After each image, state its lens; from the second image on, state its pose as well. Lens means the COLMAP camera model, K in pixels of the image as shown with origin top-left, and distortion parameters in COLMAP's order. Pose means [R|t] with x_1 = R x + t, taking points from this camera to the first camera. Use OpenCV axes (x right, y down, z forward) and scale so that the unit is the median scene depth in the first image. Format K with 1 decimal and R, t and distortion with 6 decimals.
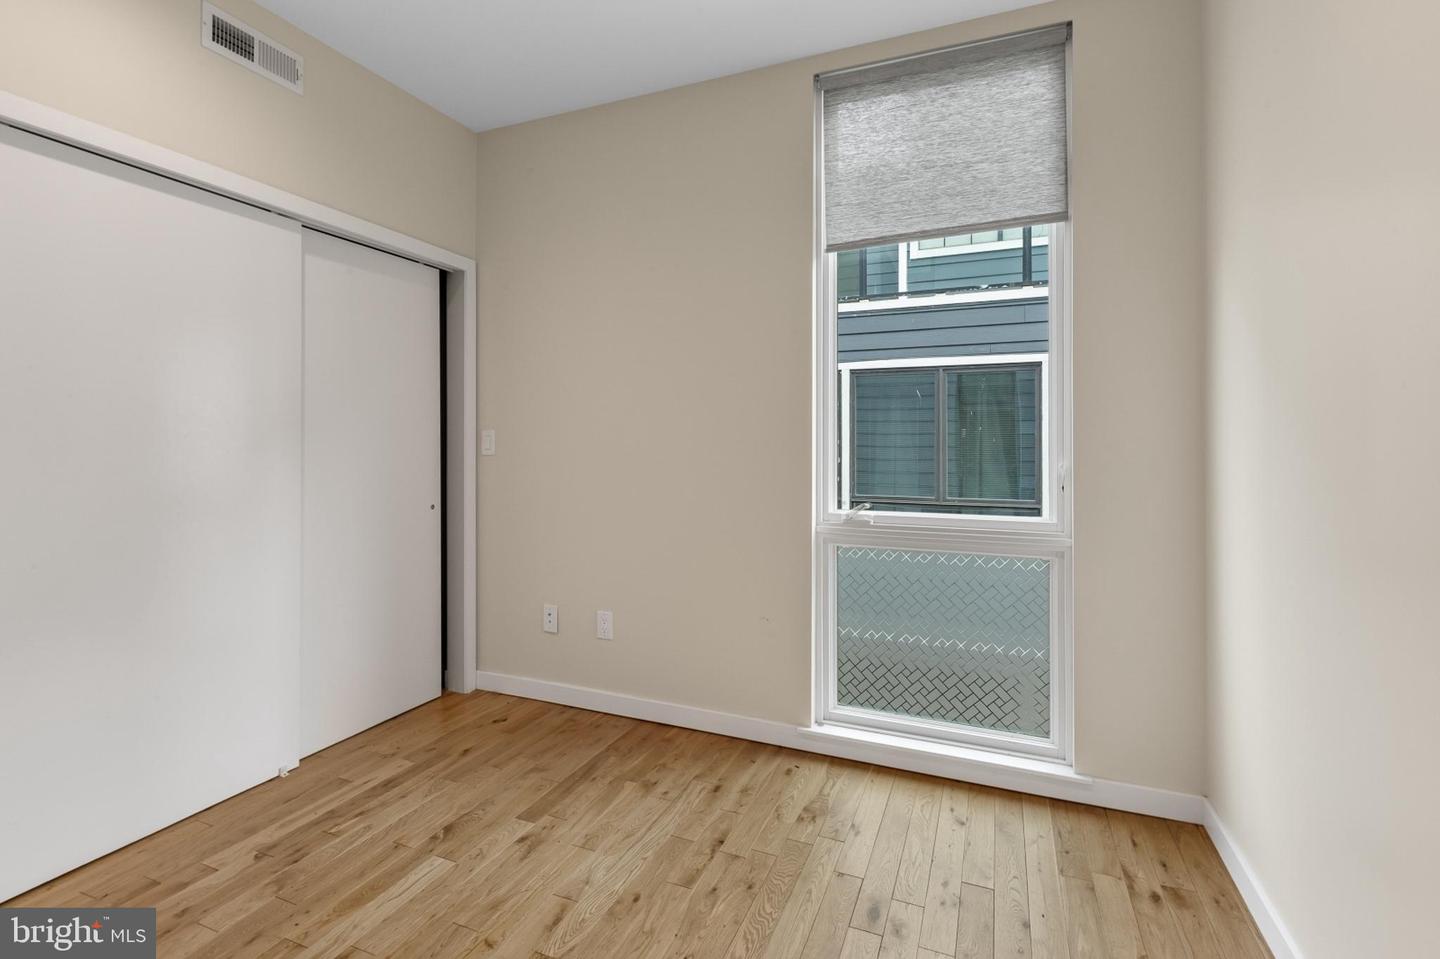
lens RADIAL K [[668.0, 0, 701.4], [0, 668.0, 447.2], [0, 0, 1]] dist [0.000740, -0.000246]
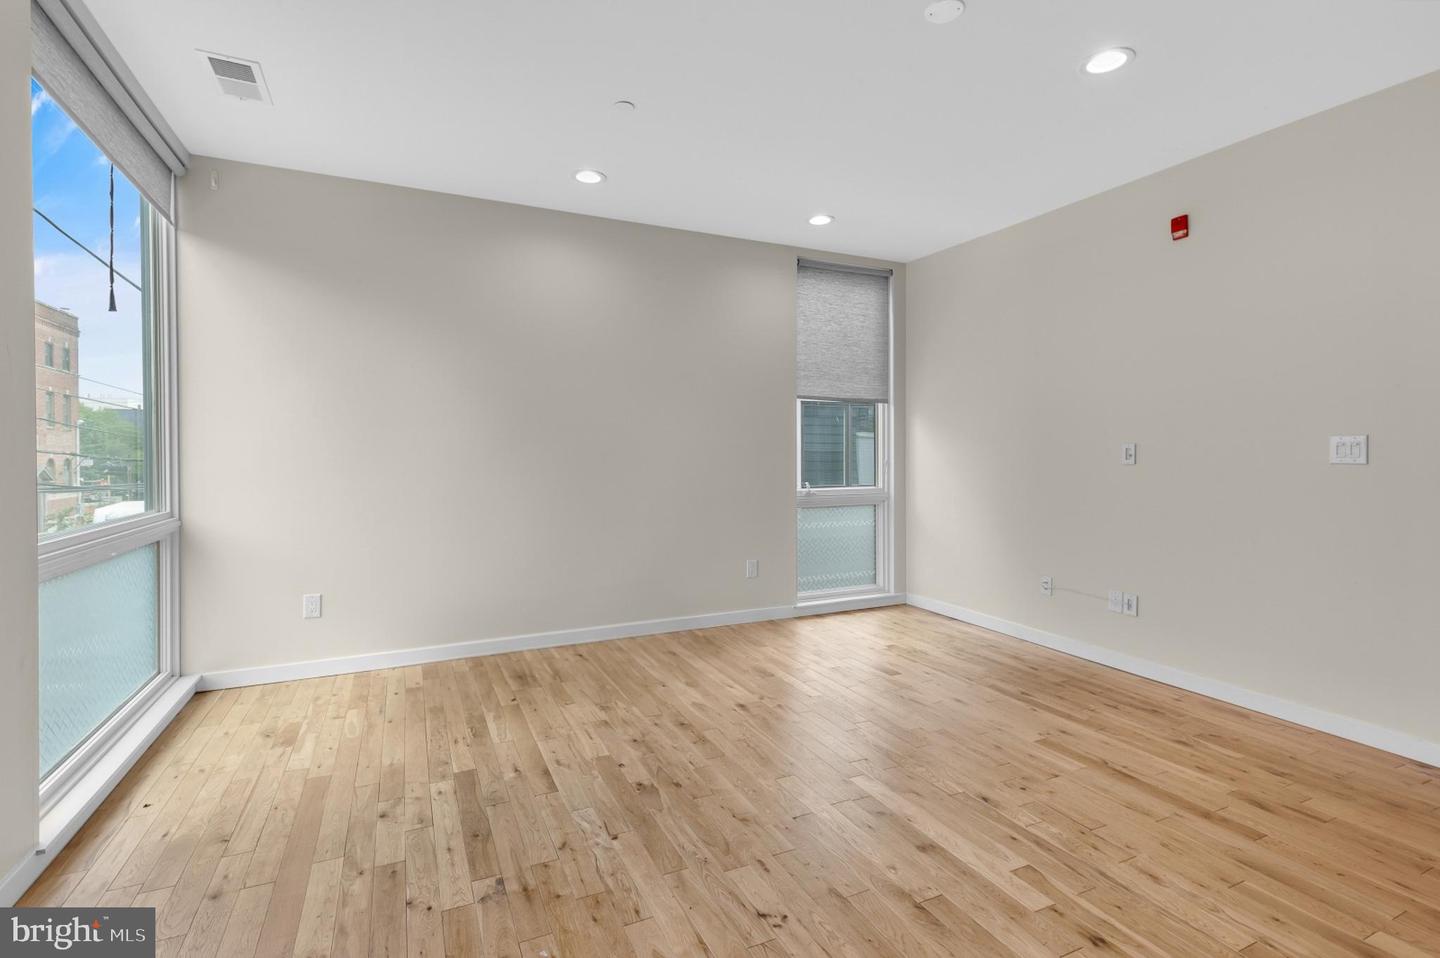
lens RADIAL K [[668.0, 0, 708.5], [0, 668.0, 451.7], [0, 0, 1]] dist [0.000740, -0.000246]
pose [[0.652631, -0.005236, 0.757658, -1.510227], [0.001313, 0.999982, 0.005780, -0.024784], [-0.757675, -0.002778, 0.652626, -0.042635]]
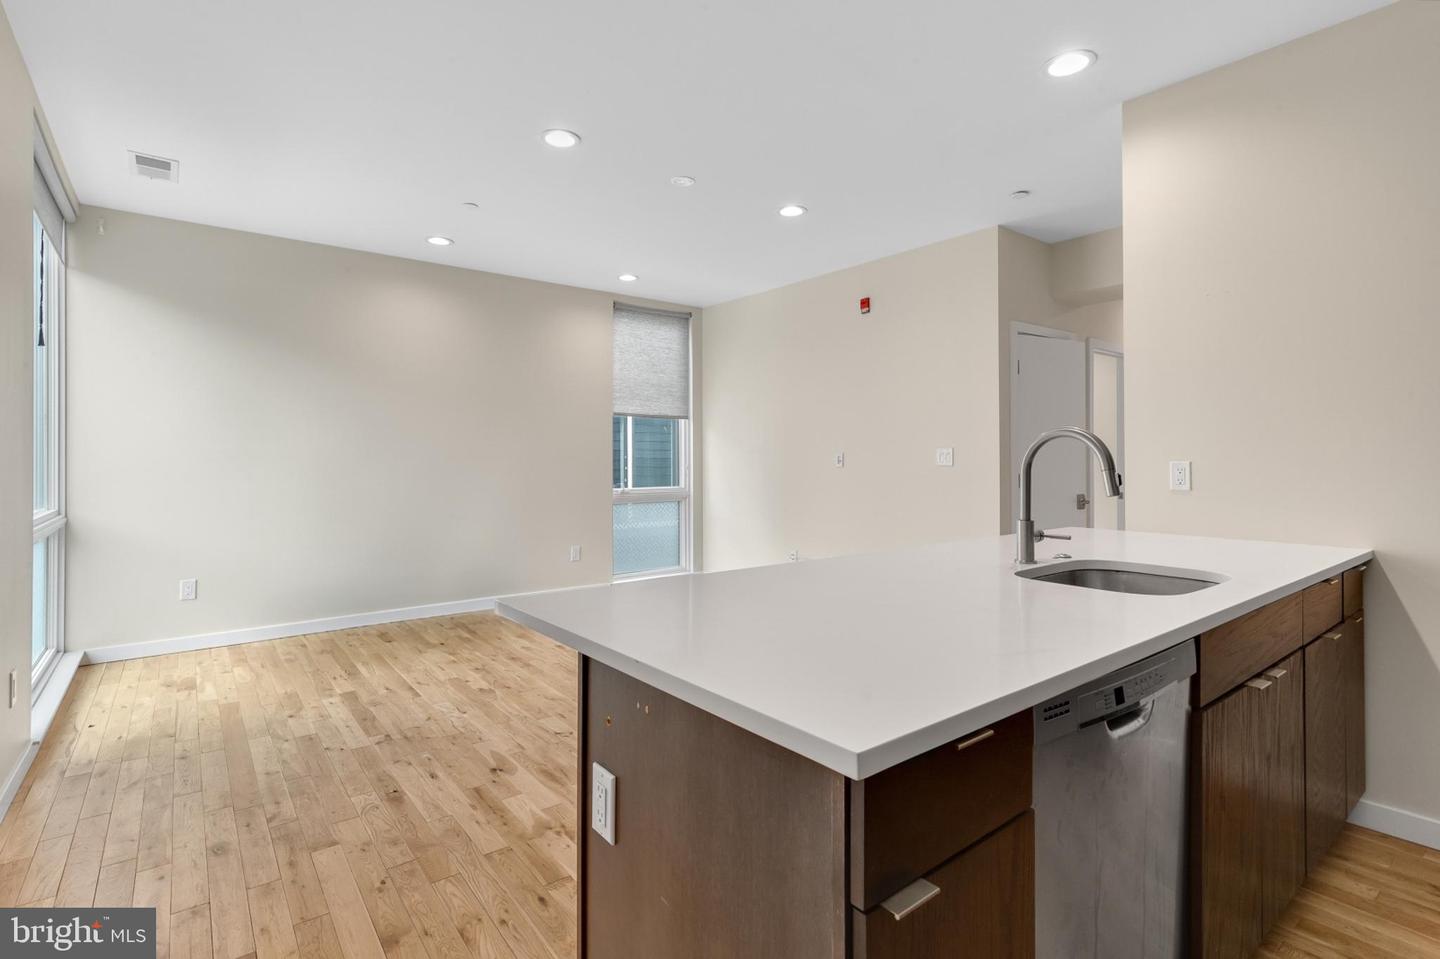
lens RADIAL K [[681.9, 0, 703.8], [0, 681.9, 450.9], [0, 0, 1]] dist [0.003140, -0.001923]
pose [[0.473051, 0.003551, 0.881028, -1.893718], [-0.000418, 0.999993, -0.003806, -0.029870], [-0.881035, 0.001432, 0.473049, -0.433807]]
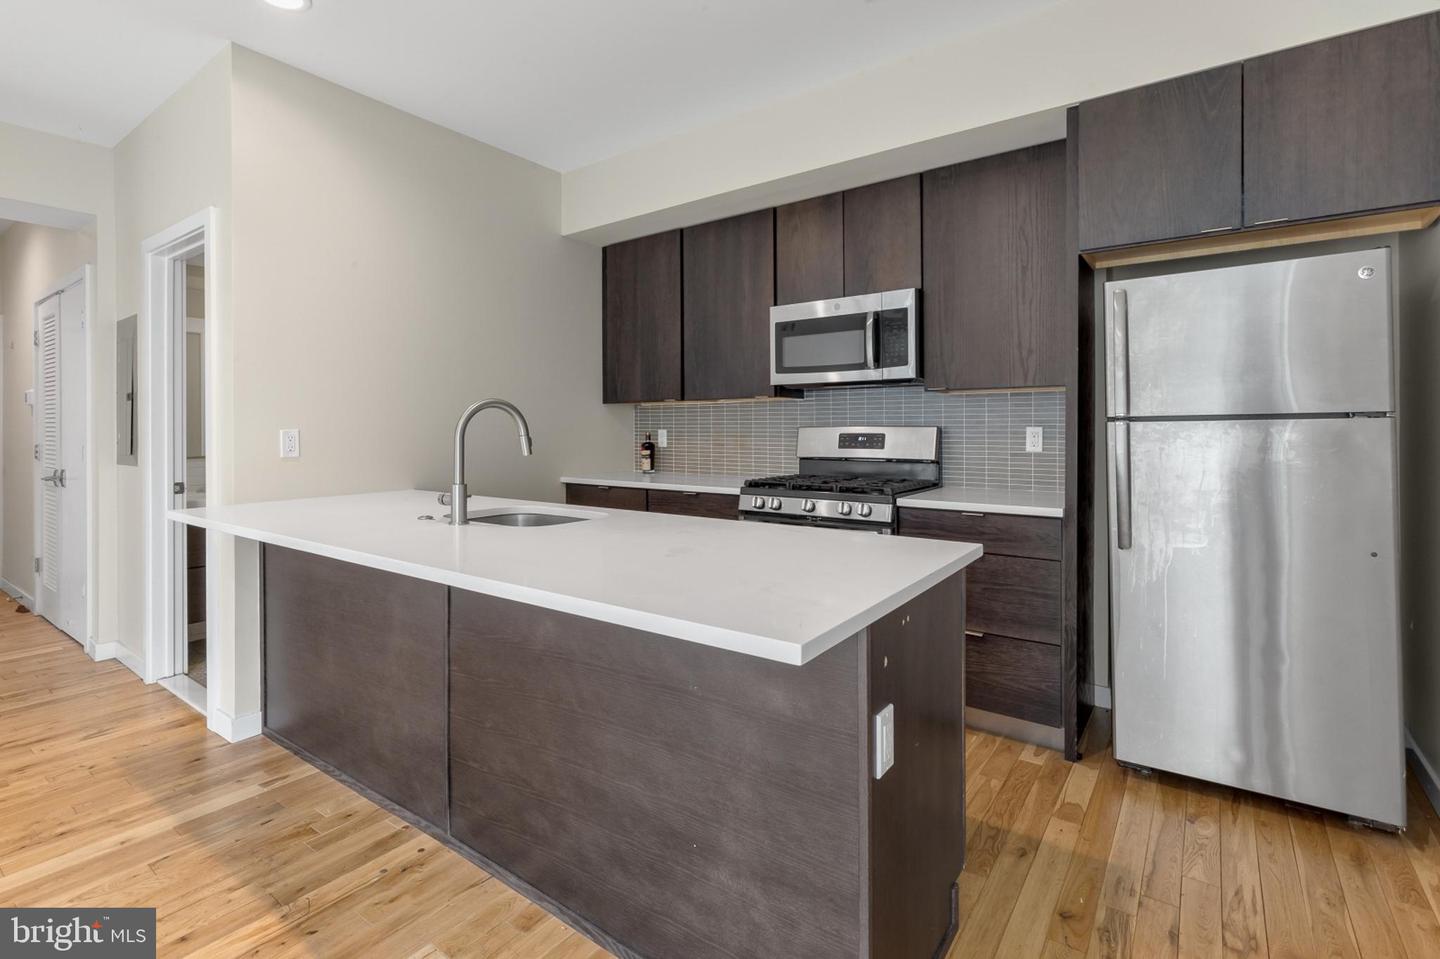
lens RADIAL K [[681.9, 0, 711.0], [0, 681.9, 428.0], [0, 0, 1]] dist [0.003140, -0.001923]
pose [[-0.977574, -0.002554, 0.210578, -1.487629], [-0.002295, 0.999996, 0.001473, -0.022732], [-0.210581, 0.000957, -0.977576, 0.380547]]
